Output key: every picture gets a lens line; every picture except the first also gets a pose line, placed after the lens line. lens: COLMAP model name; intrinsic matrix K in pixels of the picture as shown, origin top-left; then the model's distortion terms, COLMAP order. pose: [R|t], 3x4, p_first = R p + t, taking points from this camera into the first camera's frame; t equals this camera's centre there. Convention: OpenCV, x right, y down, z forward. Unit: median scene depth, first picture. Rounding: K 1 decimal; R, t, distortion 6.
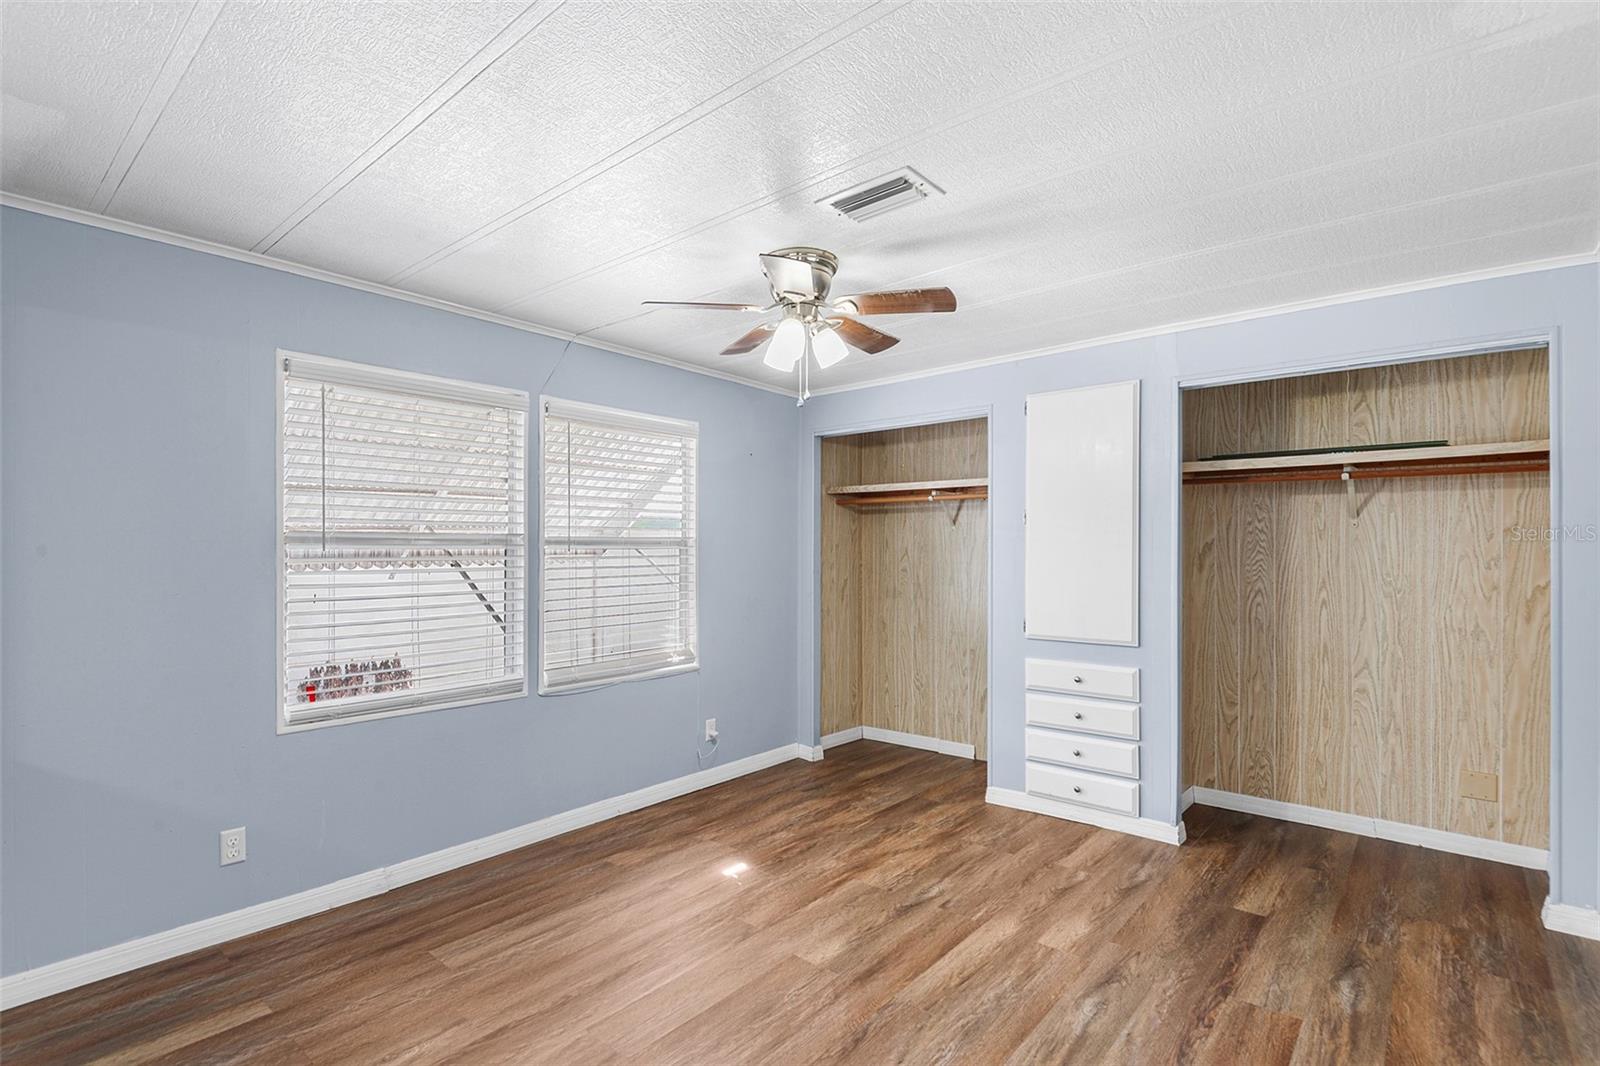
lens RADIAL K [[754.8, 0, 794.2], [0, 754.8, 543.6], [0, 0, 1]] dist [0.008973, -0.014432]
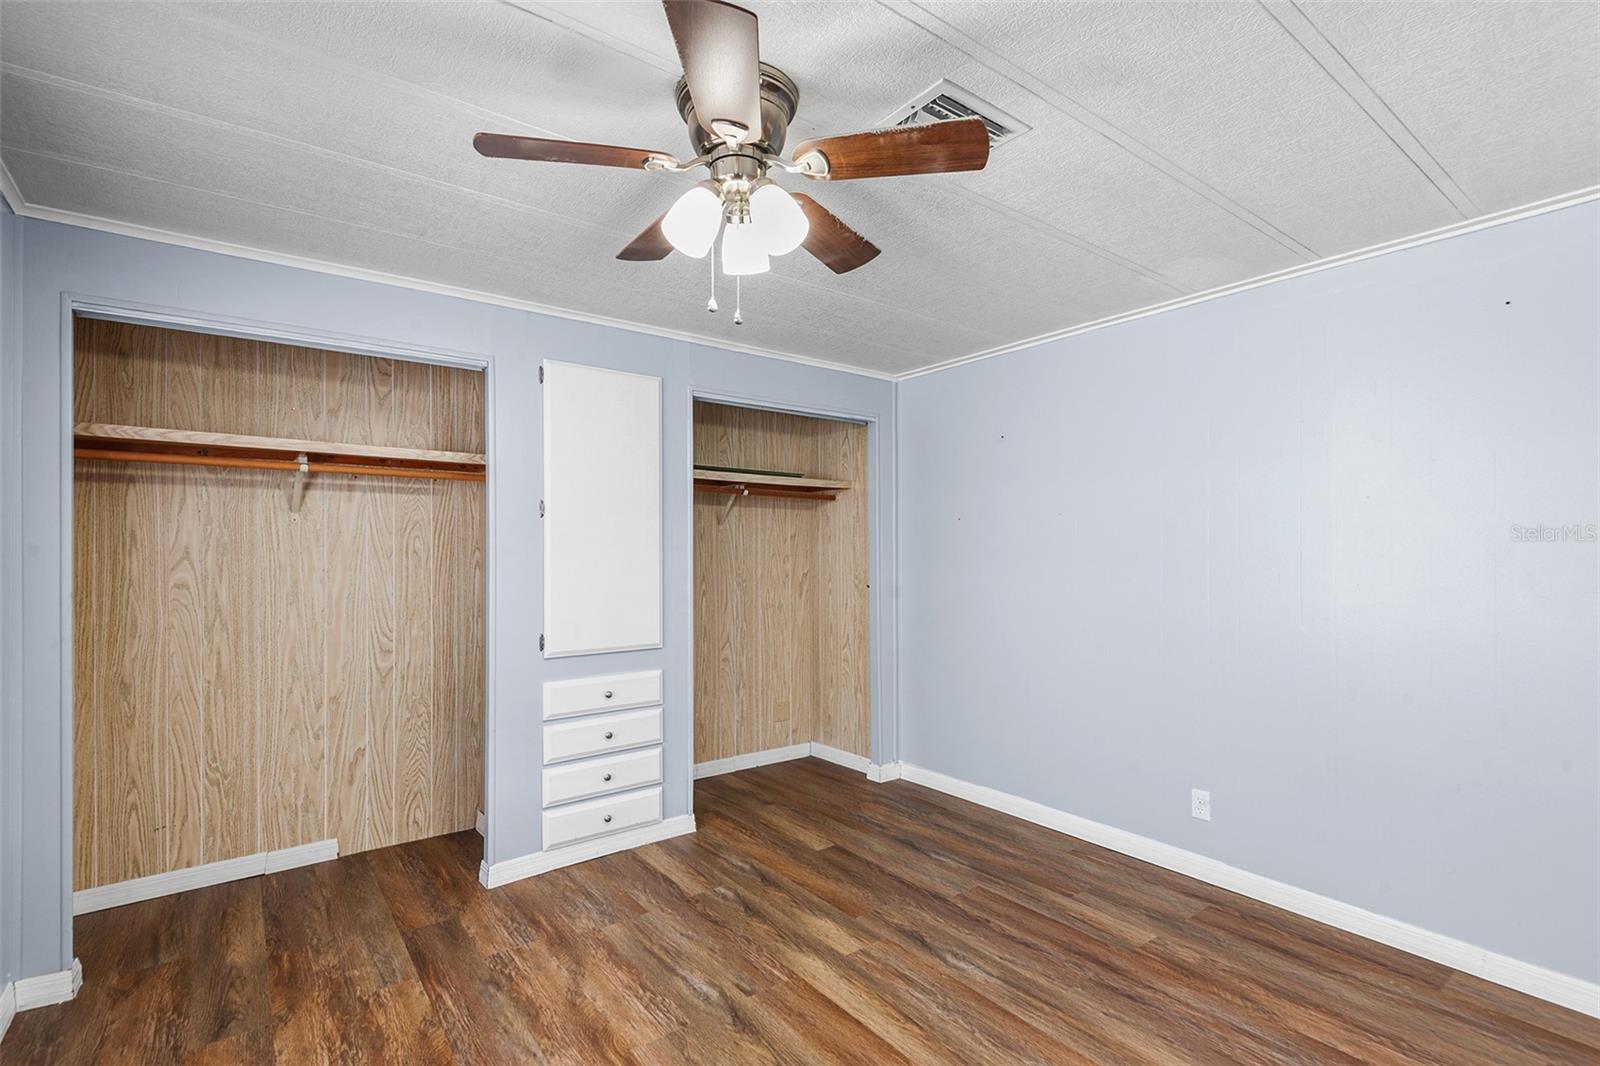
lens RADIAL K [[741.0, 0, 788.9], [0, 741.0, 542.3], [0, 0, 1]] dist [0.025227, -0.011292]
pose [[0.217822, 0.009925, 0.975938, -0.463969], [-0.008663, 0.999929, -0.008235, 0.005010], [-0.975950, -0.006661, 0.217893, 0.635194]]
